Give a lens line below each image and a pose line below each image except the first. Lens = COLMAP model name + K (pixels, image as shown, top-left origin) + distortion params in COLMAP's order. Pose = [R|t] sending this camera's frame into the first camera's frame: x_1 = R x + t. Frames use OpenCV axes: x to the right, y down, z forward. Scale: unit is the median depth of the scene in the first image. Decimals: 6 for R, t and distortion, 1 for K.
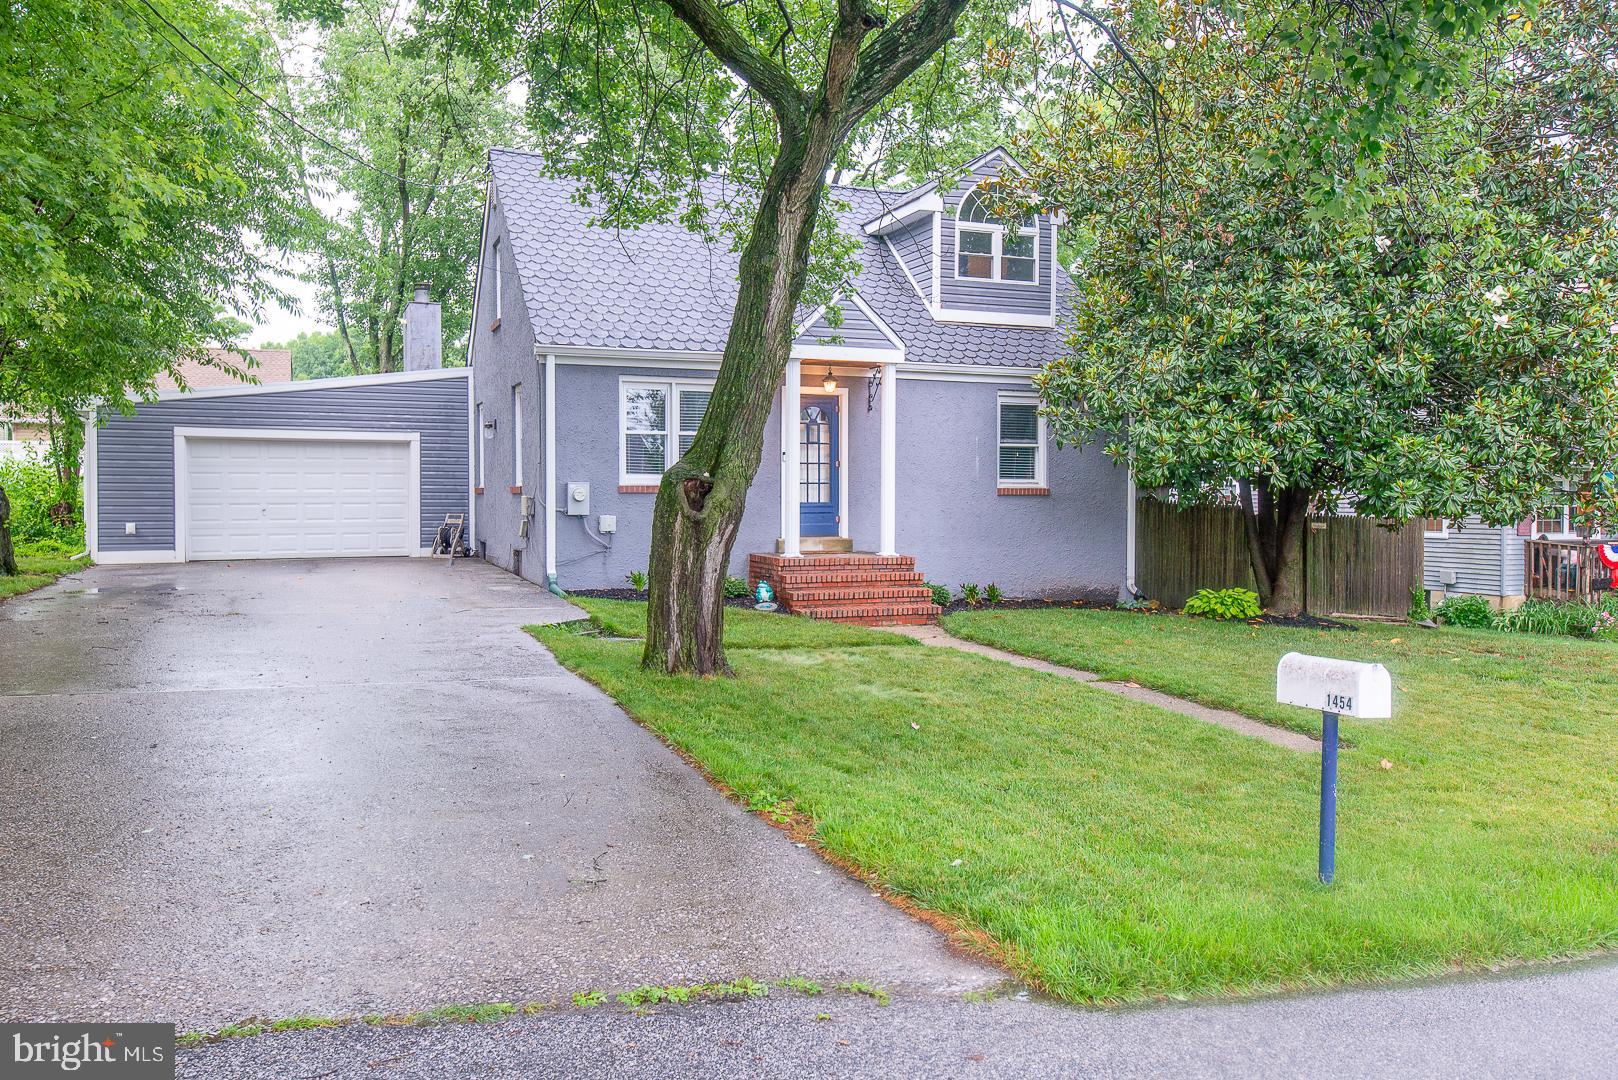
lens RADIAL K [[1294.6, 0, 808.7], [0, 1294.6, 545.2], [0, 0, 1]] dist [0.016063, 0.002625]
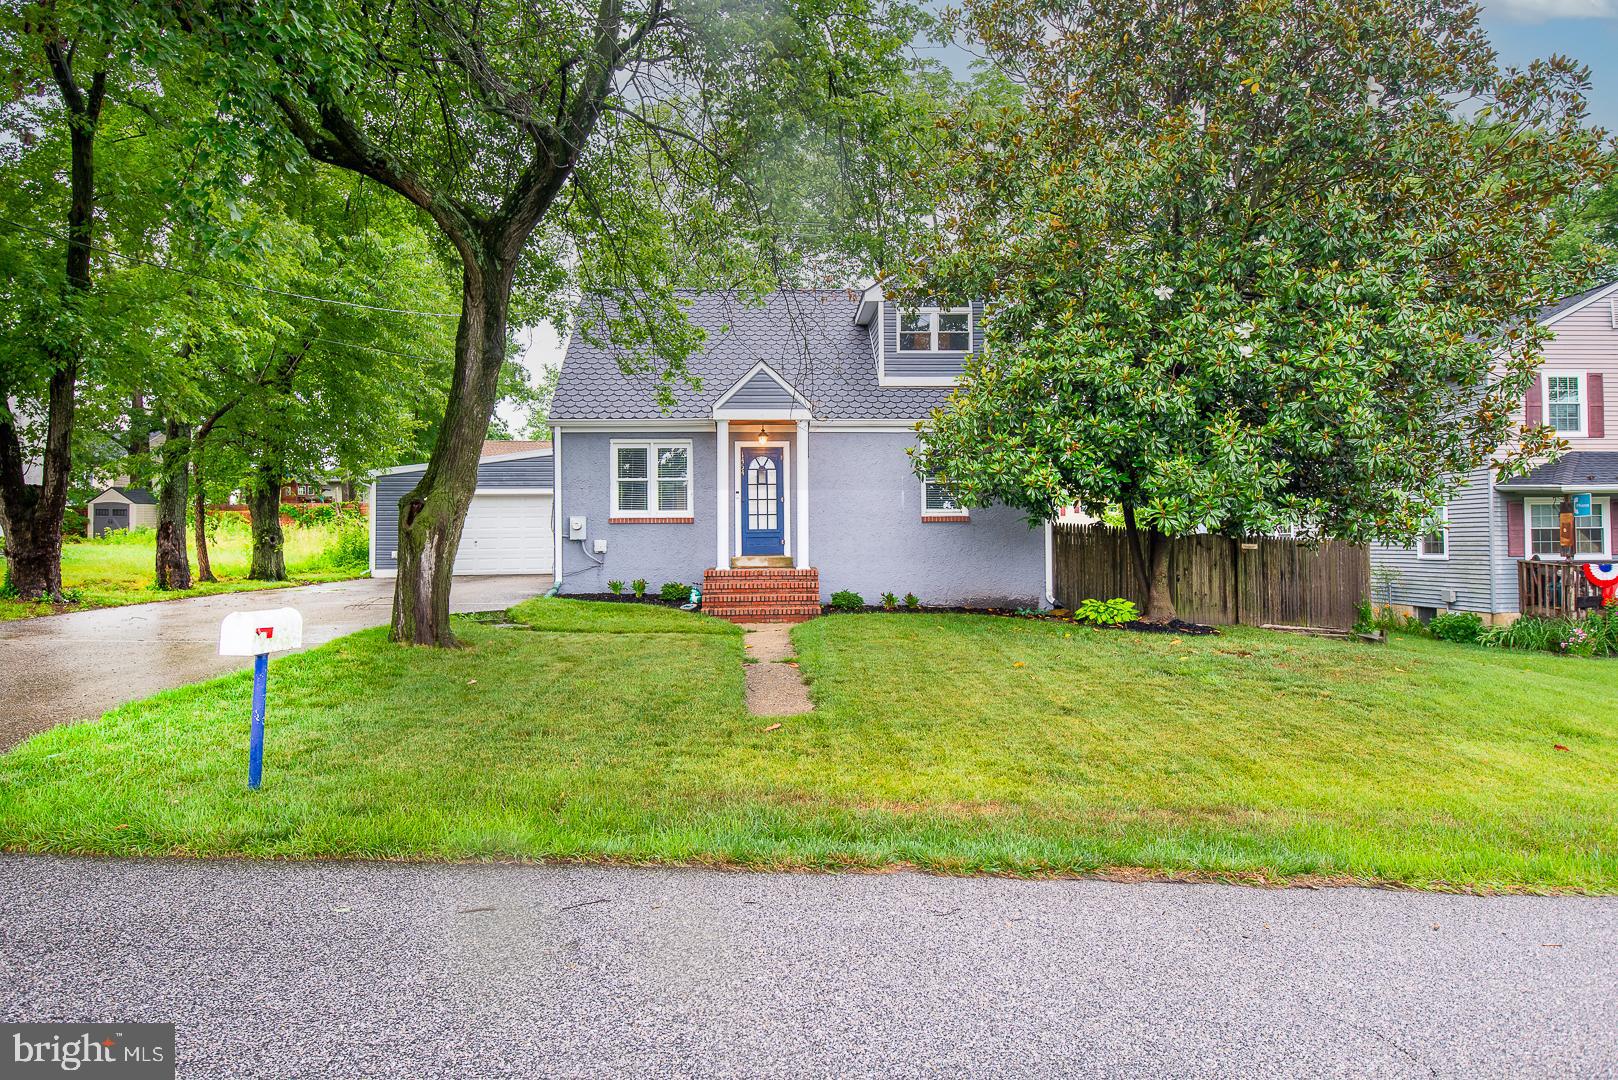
lens RADIAL K [[969.8, 0, 809.2], [0, 969.8, 530.3], [0, 0, 1]] dist [-0.008058, -0.001813]
pose [[0.941766, -0.014318, -0.335965, 0.350553], [-0.002450, 0.998774, -0.049432, 0.015158], [0.336261, 0.047376, 0.940576, 0.087740]]
